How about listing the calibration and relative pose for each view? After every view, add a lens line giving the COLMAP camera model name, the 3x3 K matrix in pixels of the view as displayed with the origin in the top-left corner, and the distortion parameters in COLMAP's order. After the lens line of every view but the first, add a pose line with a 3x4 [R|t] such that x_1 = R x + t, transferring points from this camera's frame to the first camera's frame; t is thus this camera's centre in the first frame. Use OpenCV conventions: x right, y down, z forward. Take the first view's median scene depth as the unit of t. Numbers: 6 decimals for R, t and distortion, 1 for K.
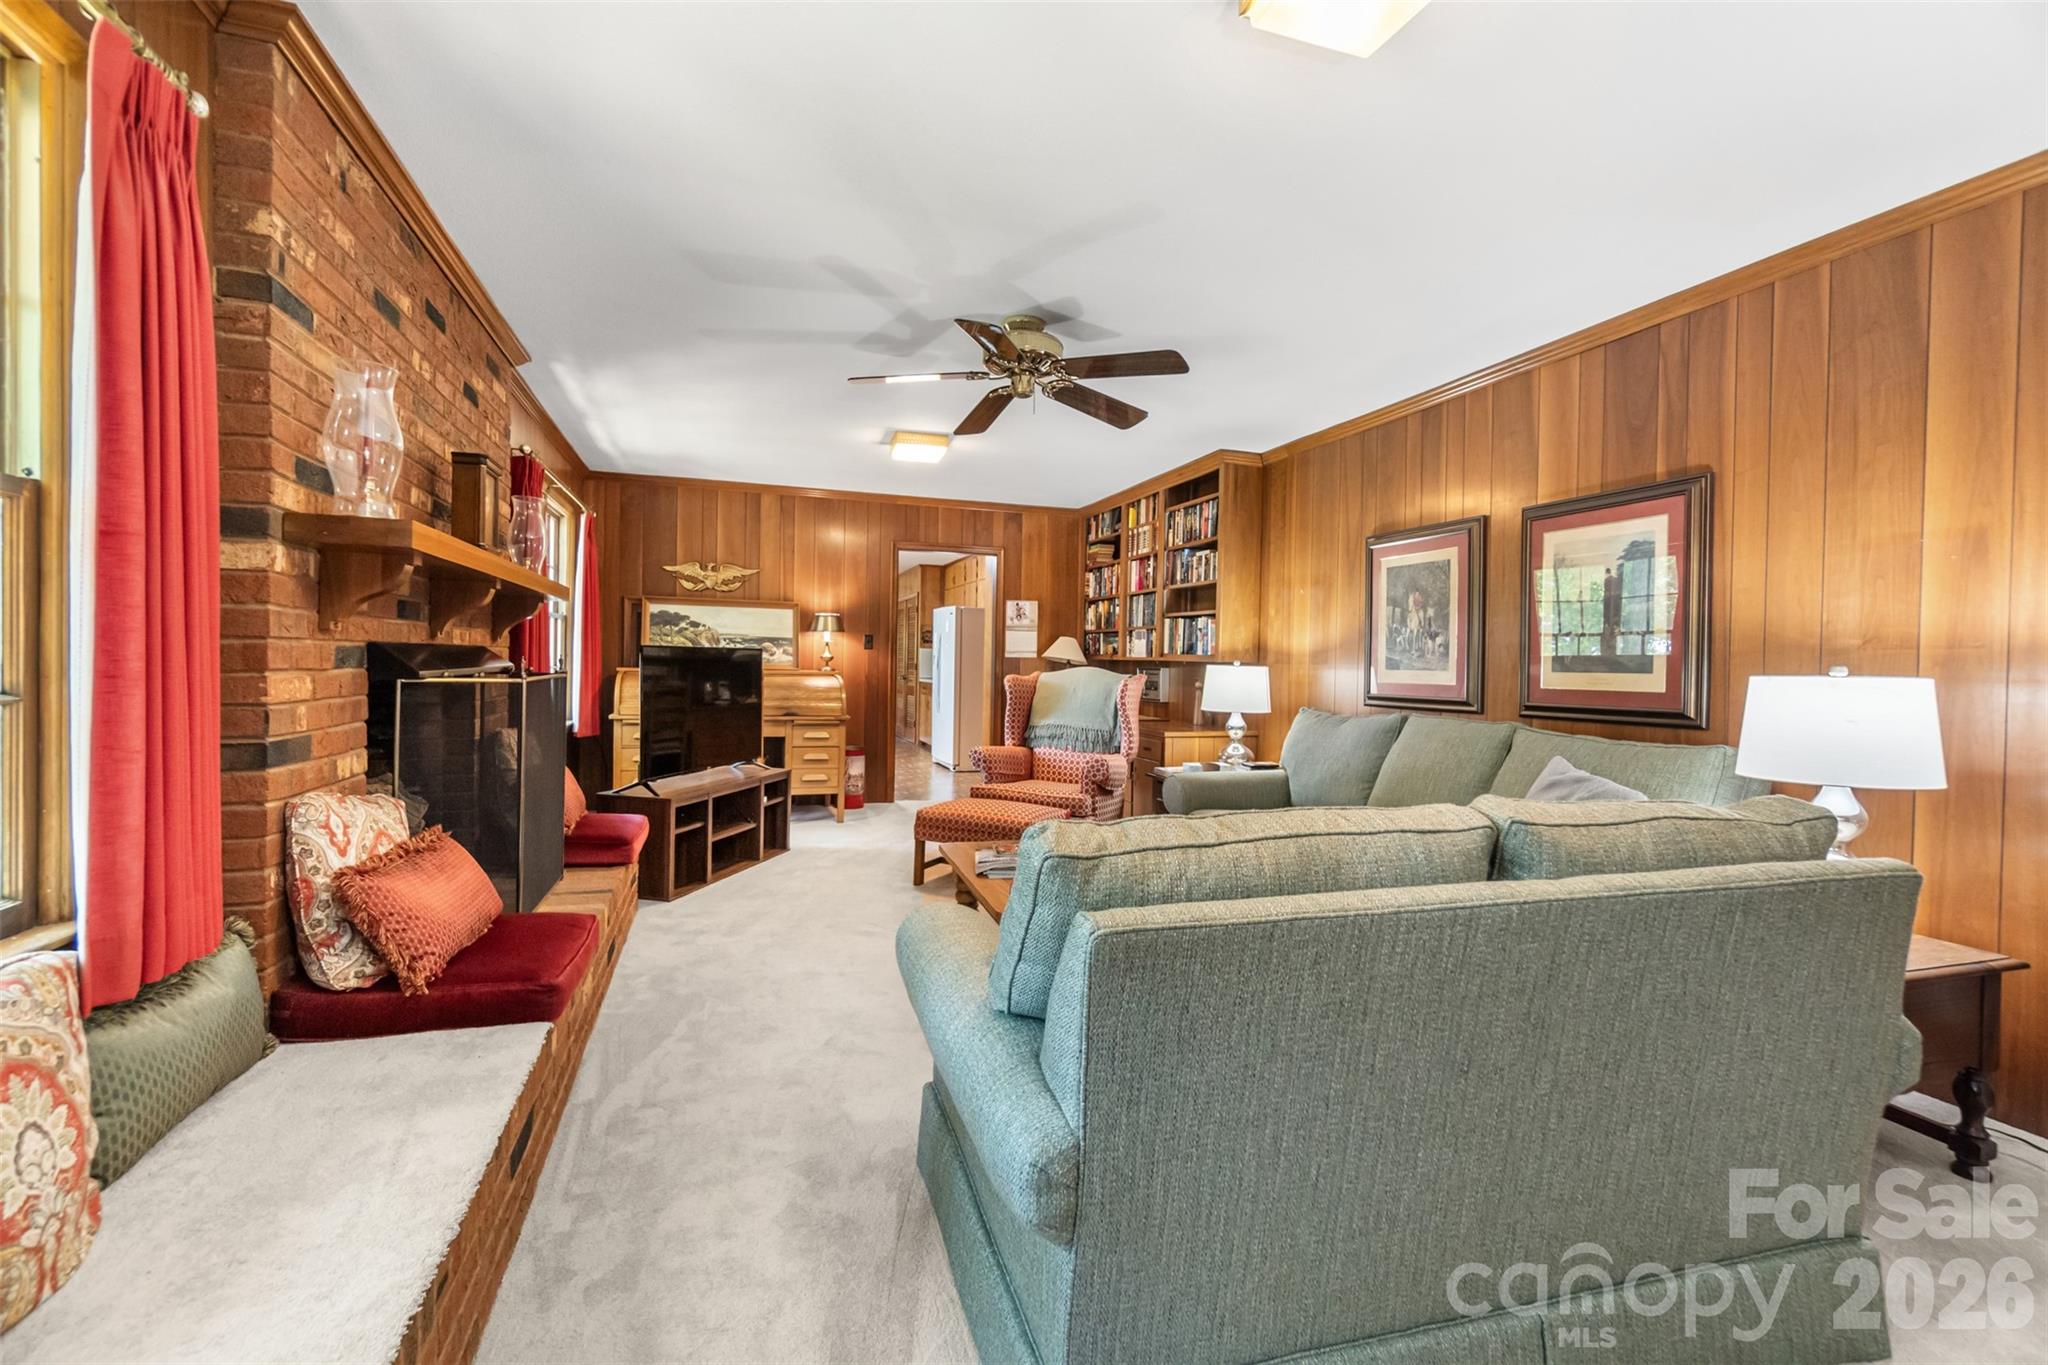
lens RADIAL K [[899.5, 0, 1022.0], [0, 899.5, 671.8], [0, 0, 1]] dist [-0.004107, -0.000051]
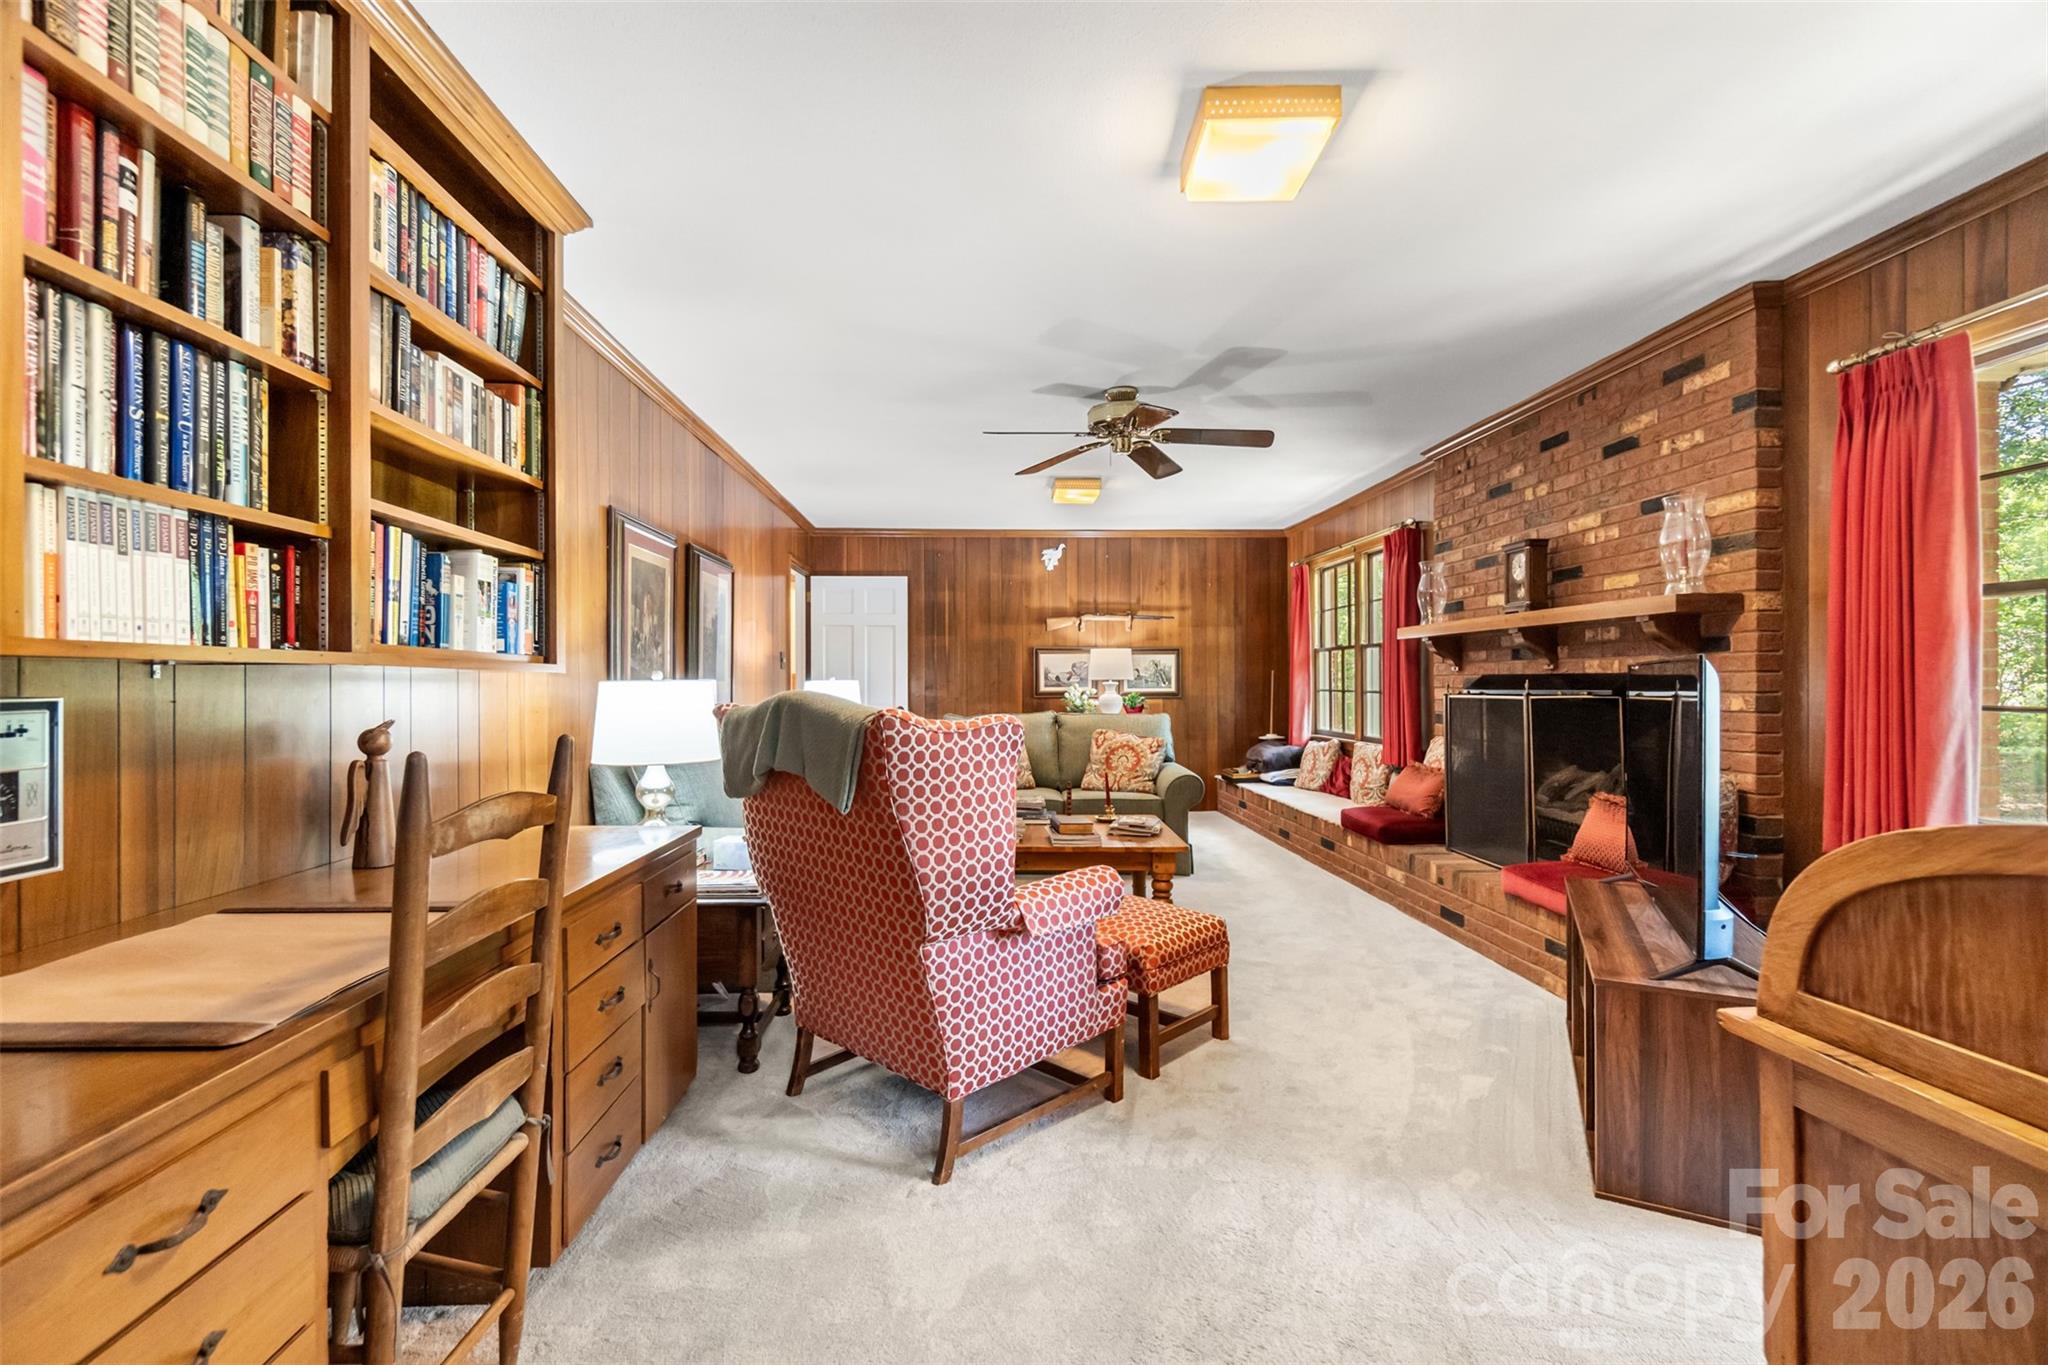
lens RADIAL K [[899.5, 0, 1014.9], [0, 899.5, 684.5], [0, 0, 1]] dist [-0.004107, -0.000051]
pose [[-0.960337, -0.016527, 0.278352, -0.170456], [-0.012088, 0.999771, 0.017656, -0.020630], [-0.278580, 0.013591, -0.960317, 1.881189]]
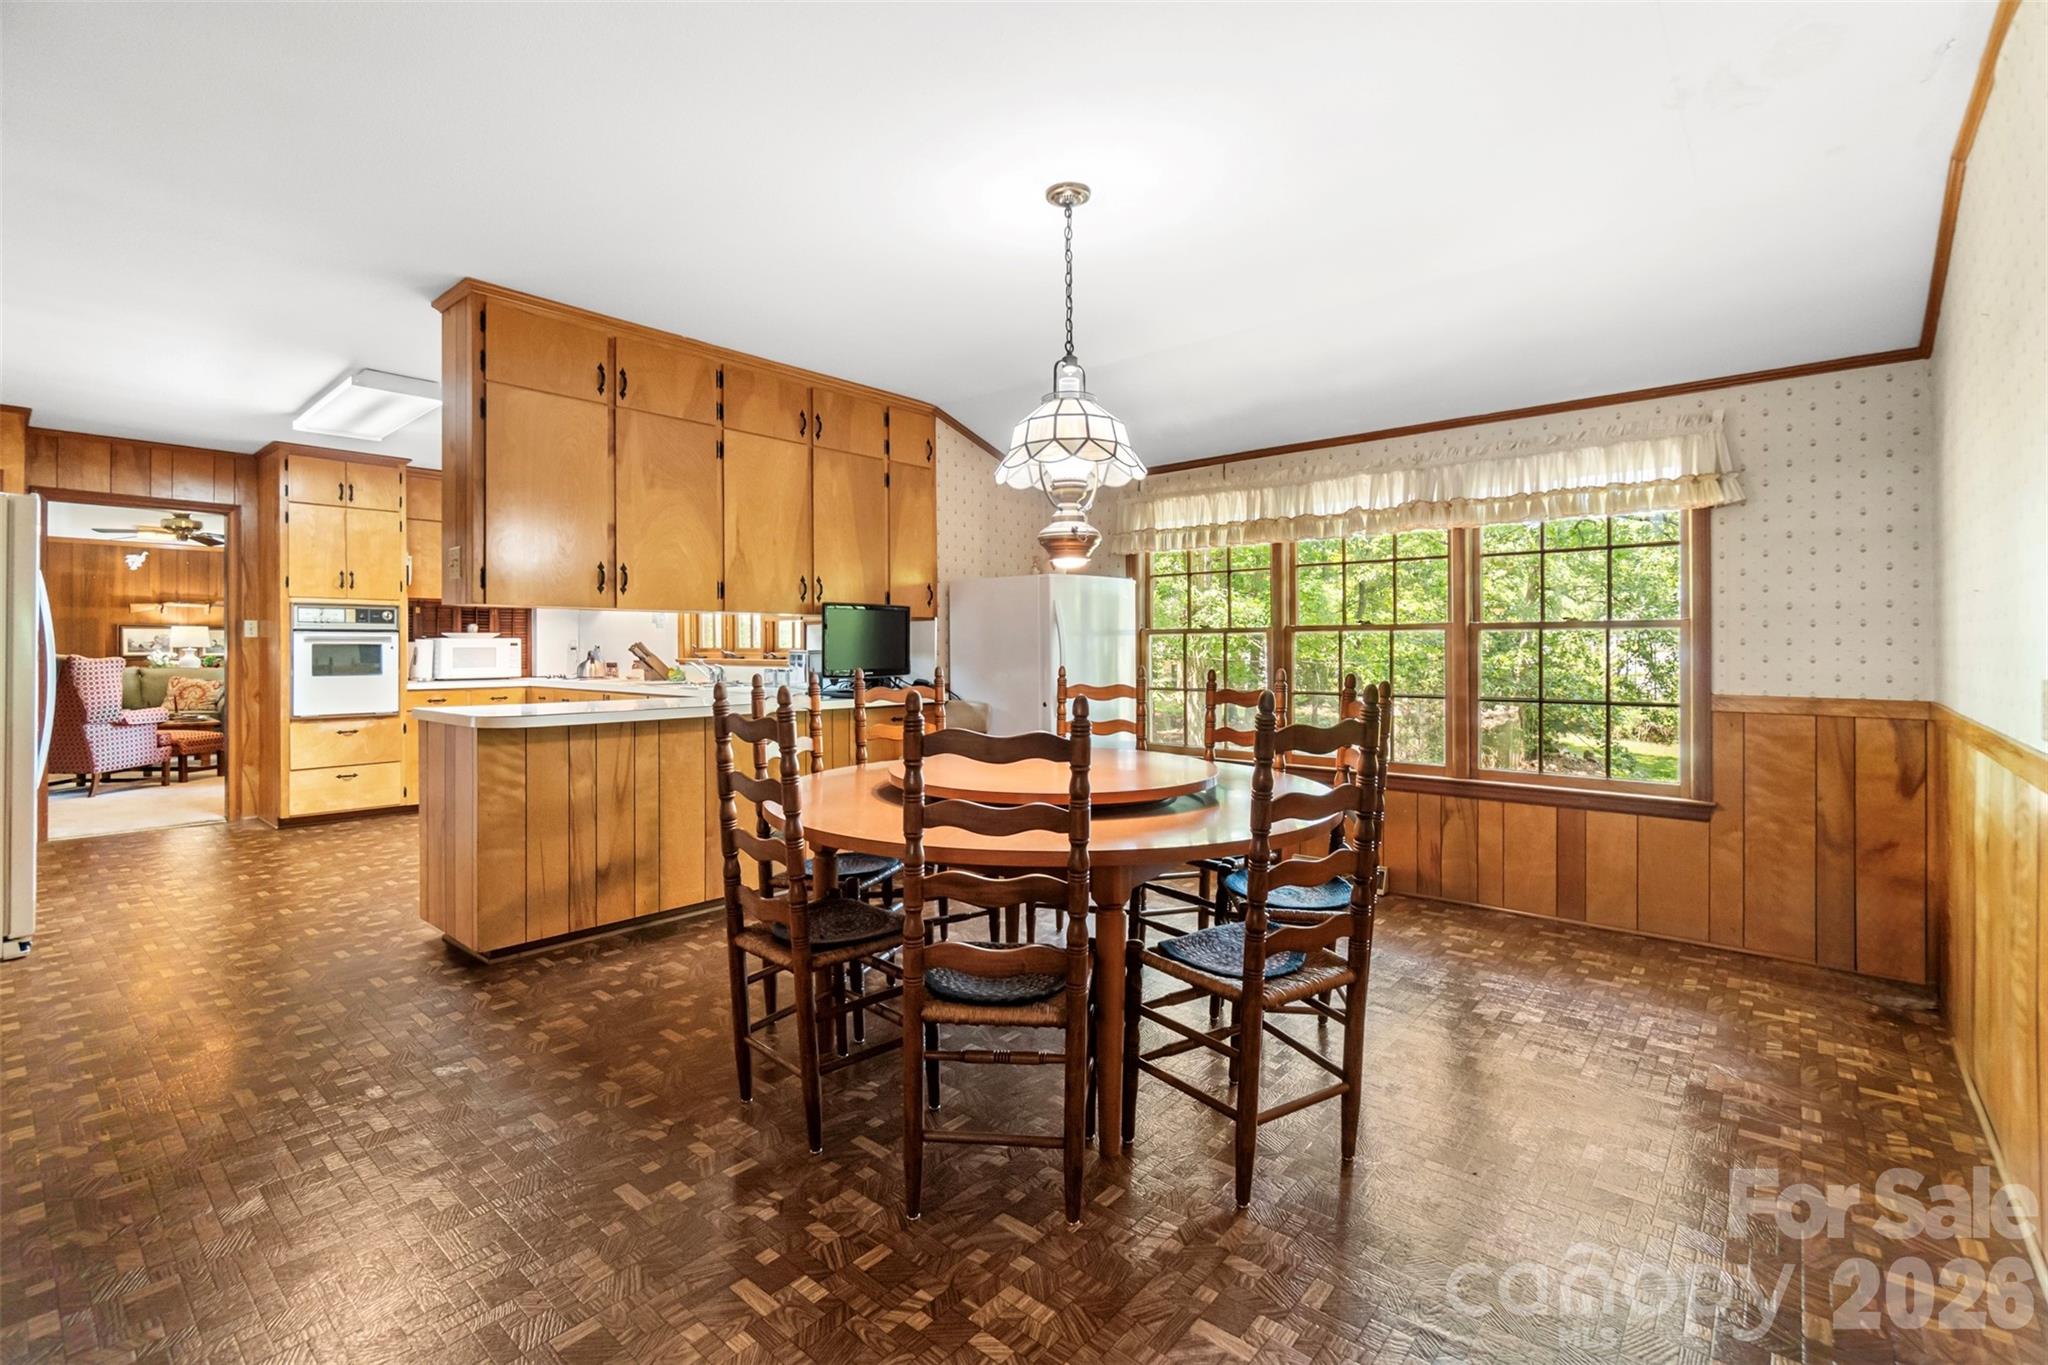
lens RADIAL K [[899.5, 0, 1015.1], [0, 899.5, 650.4], [0, 0, 1]] dist [-0.004107, -0.000051]
pose [[-0.858599, -0.018827, -0.512301, -0.633956], [-0.021537, 0.999768, -0.000646, -0.044160], [0.512194, 0.010479, -0.858806, 3.808732]]
